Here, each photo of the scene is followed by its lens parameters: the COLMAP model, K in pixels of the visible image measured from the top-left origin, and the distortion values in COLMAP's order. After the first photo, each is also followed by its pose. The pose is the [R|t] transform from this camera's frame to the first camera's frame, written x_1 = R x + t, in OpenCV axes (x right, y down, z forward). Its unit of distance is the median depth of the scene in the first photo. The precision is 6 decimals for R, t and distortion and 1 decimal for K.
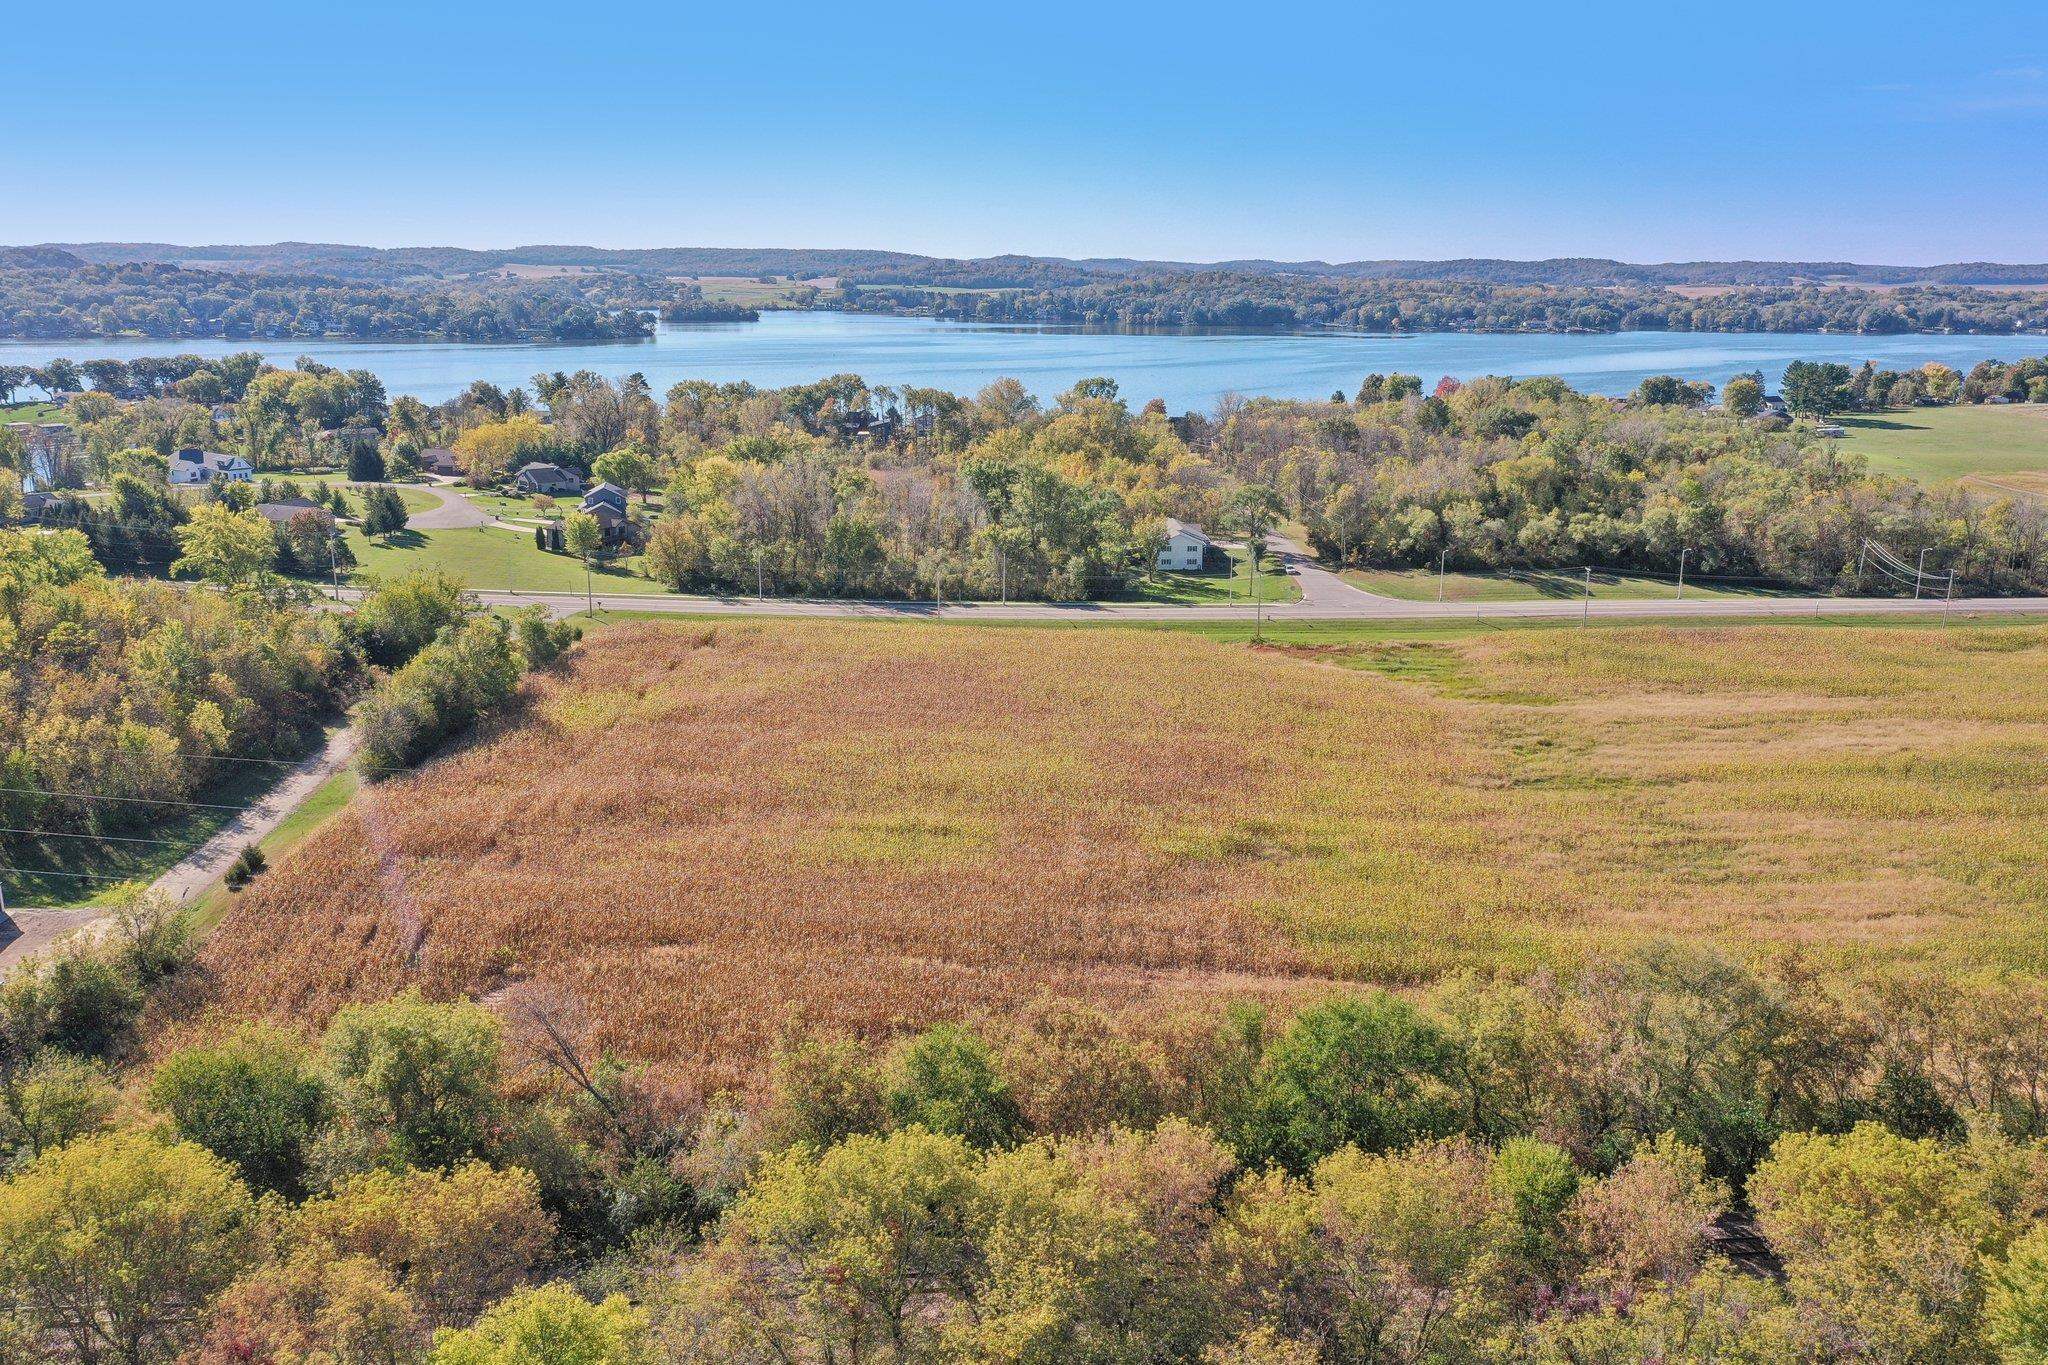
lens RADIAL K [[1679.2, 0, 1008.6], [0, 1679.2, 680.6], [0, 0, 1]] dist [0.000624, -0.003553]
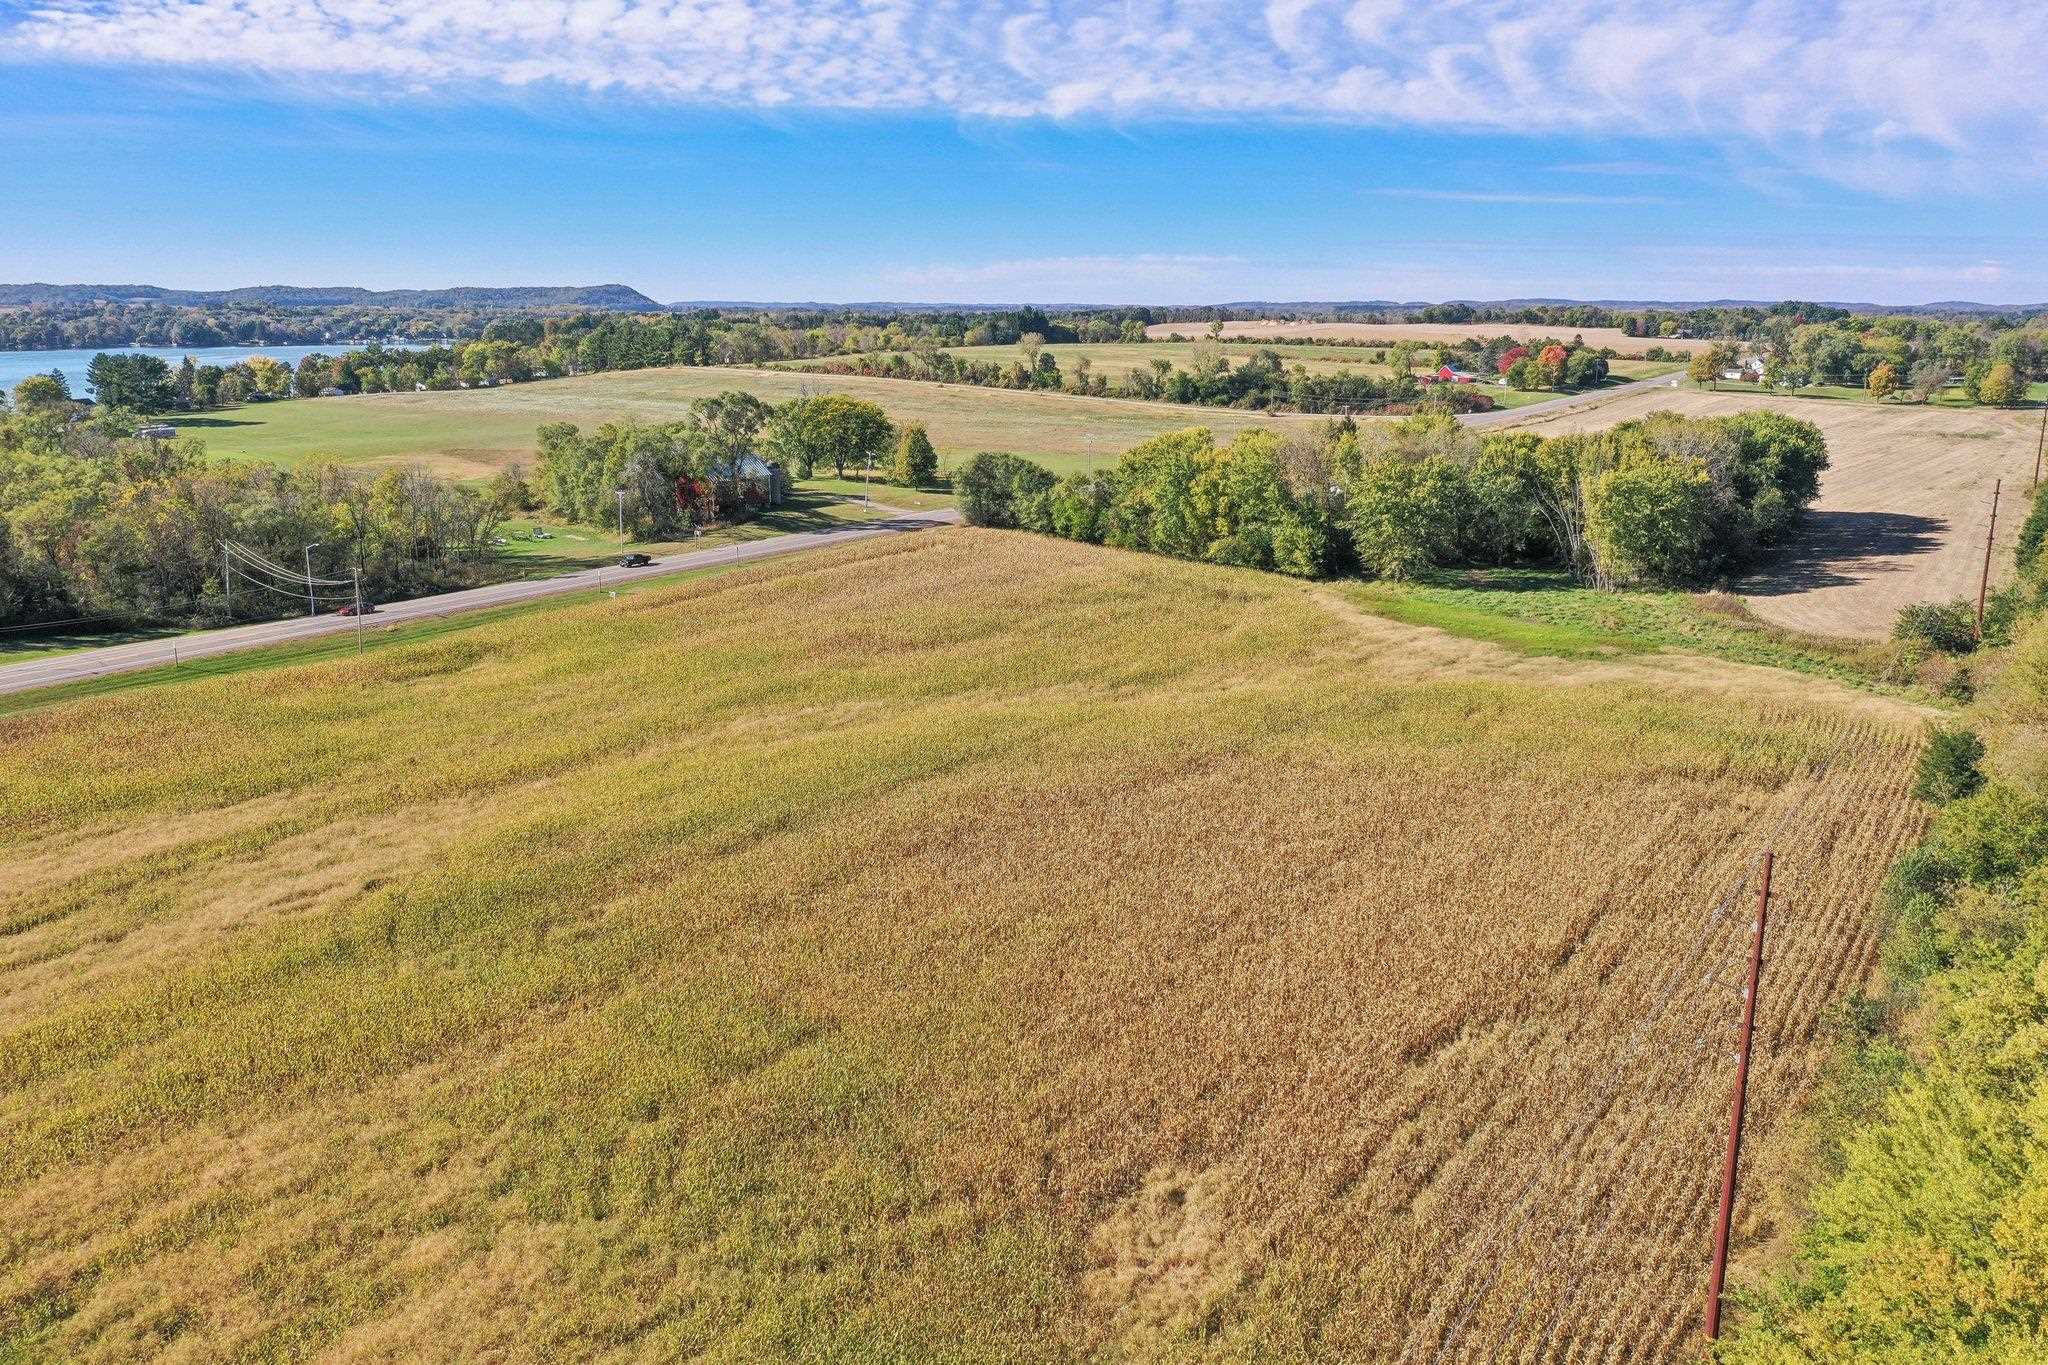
lens RADIAL K [[1679.2, 0, 1025.9], [0, 1679.2, 684.1], [0, 0, 1]] dist [0.000624, -0.003553]
pose [[0.604711, -0.179126, 0.776041, 0.143634], [0.189186, 0.978798, 0.078508, -0.016645], [-0.773650, 0.099342, 0.625778, 0.280098]]
